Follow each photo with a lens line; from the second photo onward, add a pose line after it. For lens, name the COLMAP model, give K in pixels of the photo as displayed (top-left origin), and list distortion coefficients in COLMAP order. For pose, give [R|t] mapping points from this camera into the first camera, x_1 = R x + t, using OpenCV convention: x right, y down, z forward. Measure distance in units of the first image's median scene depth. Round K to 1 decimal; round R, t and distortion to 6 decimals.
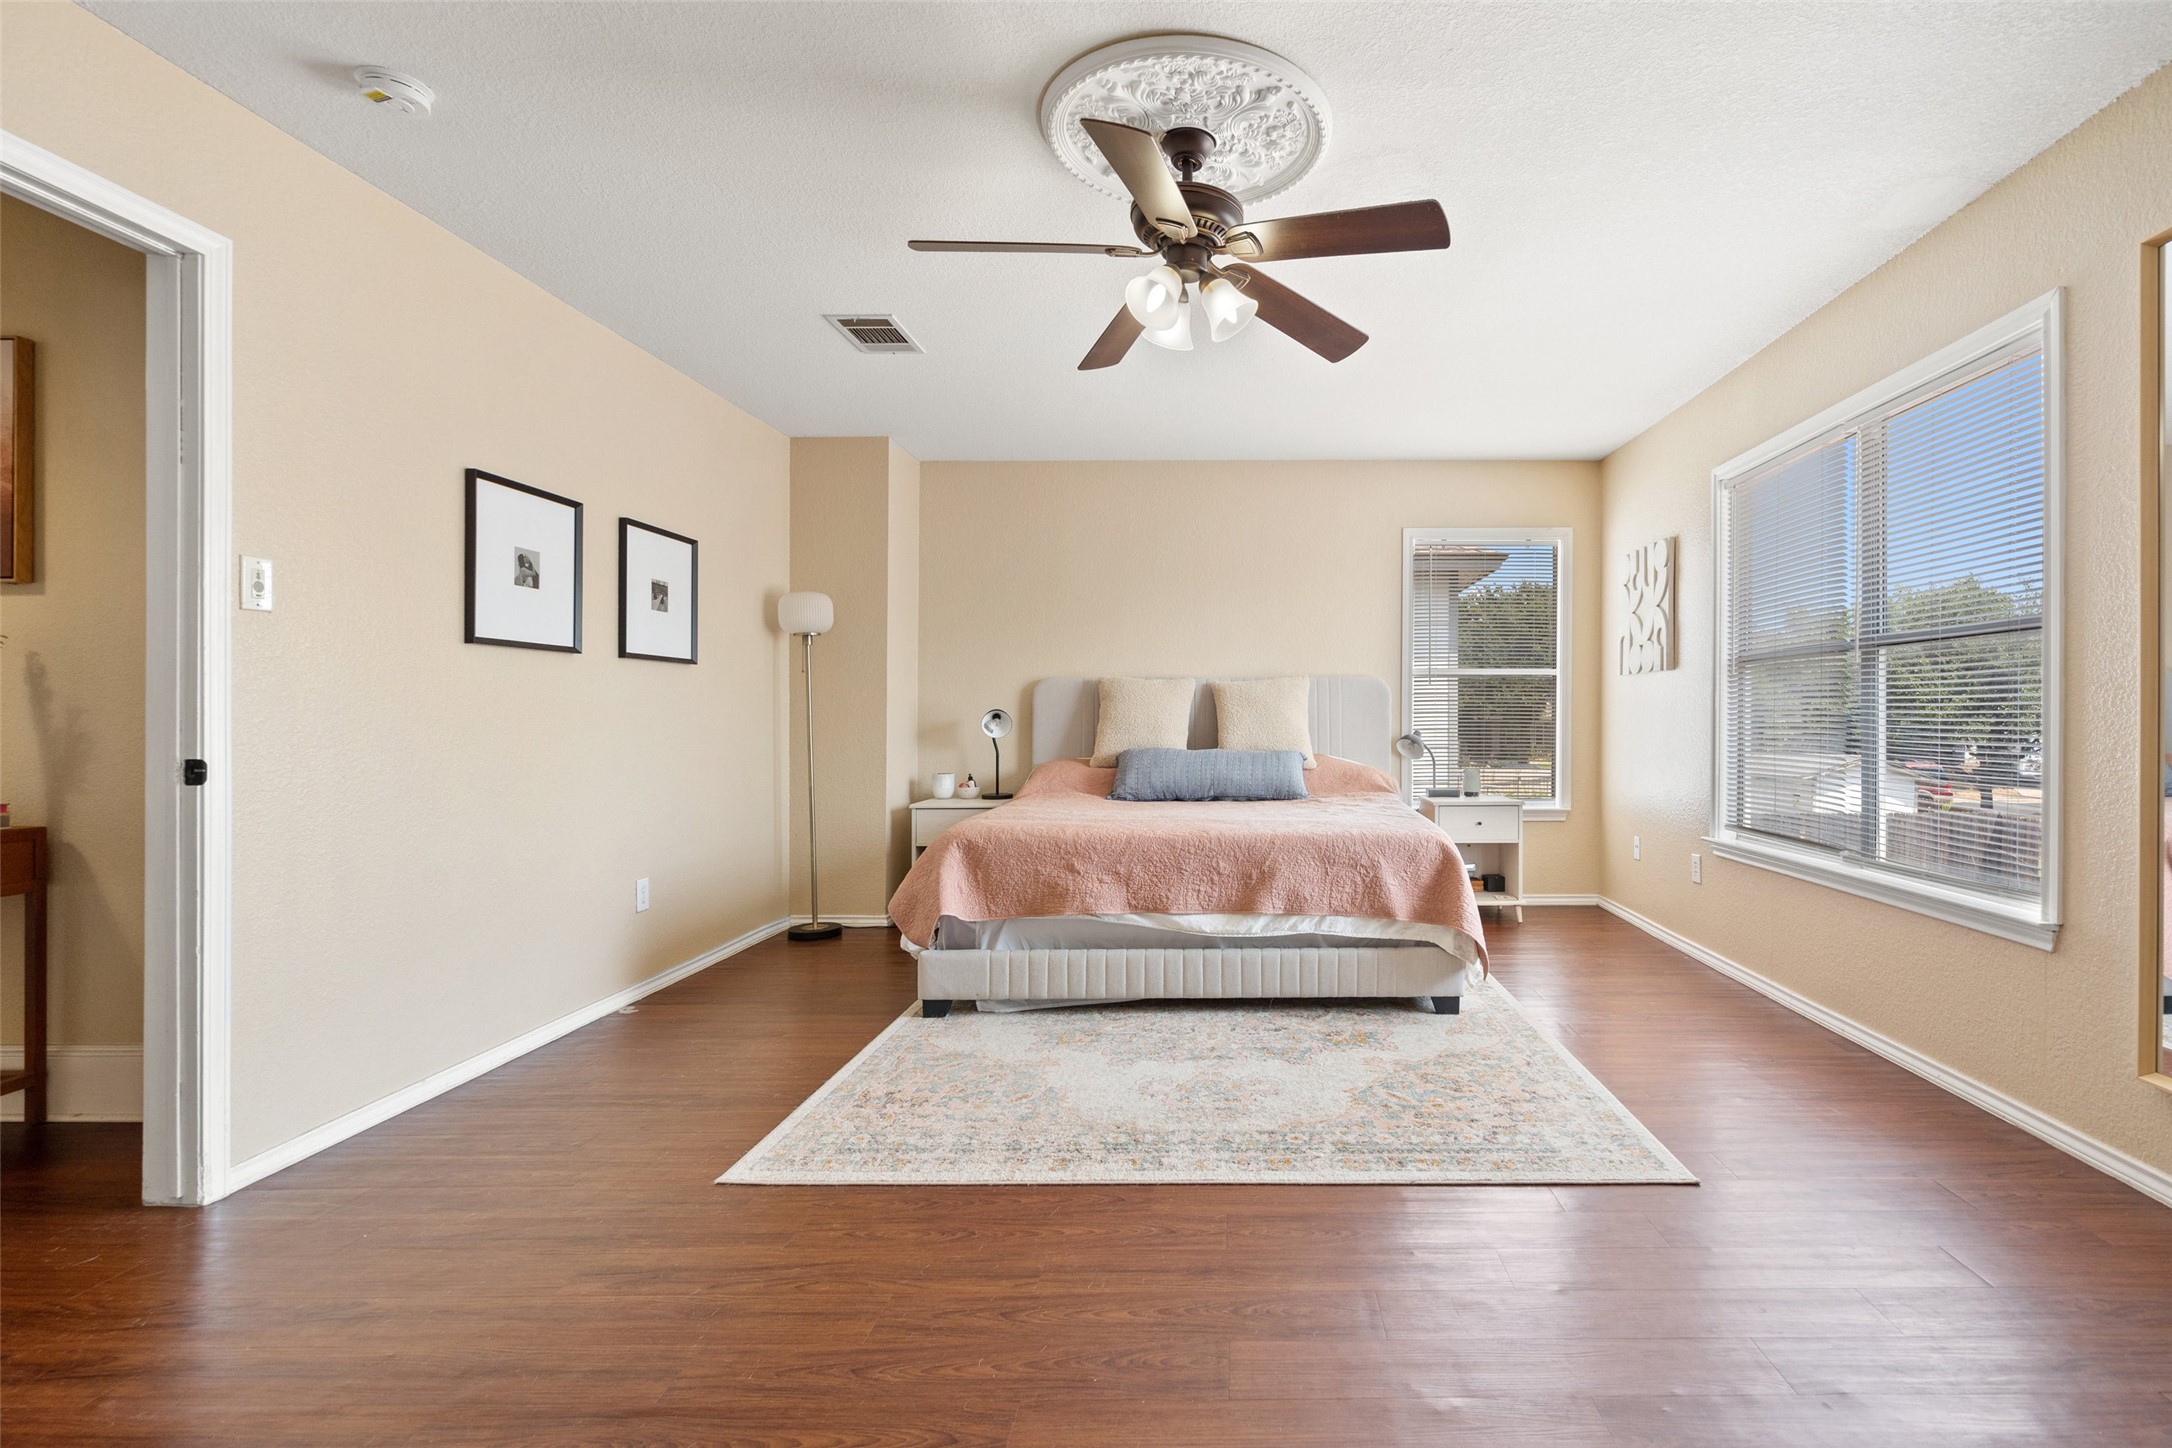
lens RADIAL K [[1062.2, 0, 1270.0], [0, 1062.2, 724.2], [0, 0, 1]] dist [-0.000835, 0.000240]
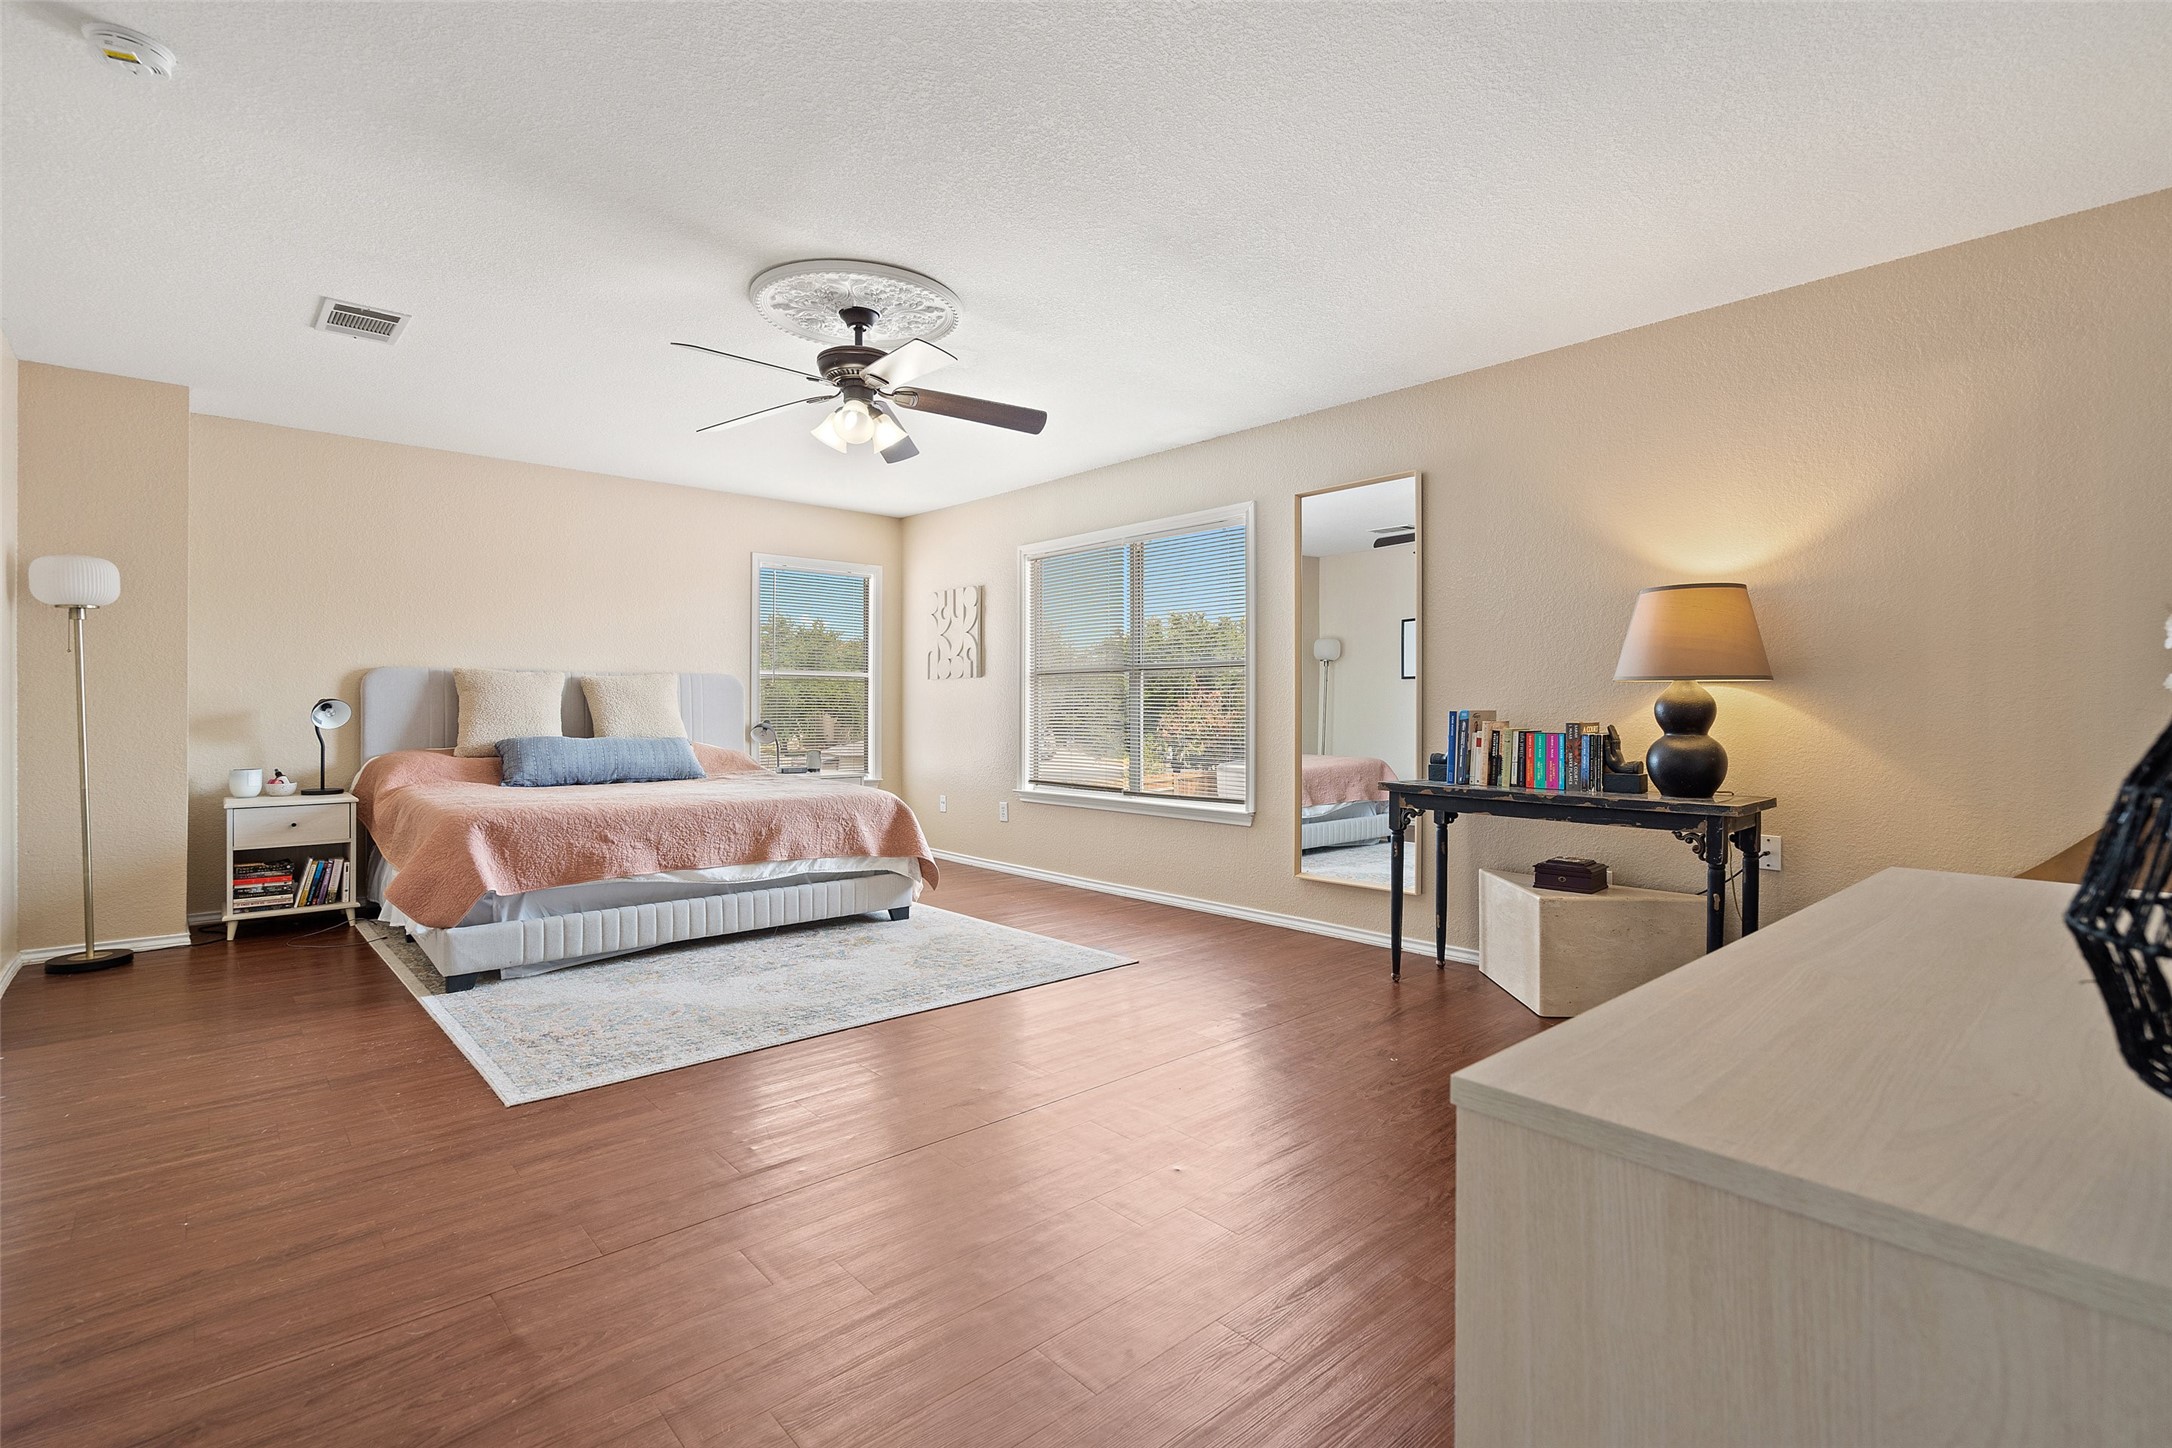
lens RADIAL K [[1004.4, 0, 1084.8], [0, 1004.4, 713.2], [0, 0, 1]] dist [-0.000340, 0.000567]
pose [[0.757149, 0.001849, 0.653240, -0.455278], [0.000065, 0.999996, -0.002907, 0.002148], [-0.653242, 0.002244, 0.757146, -0.149099]]
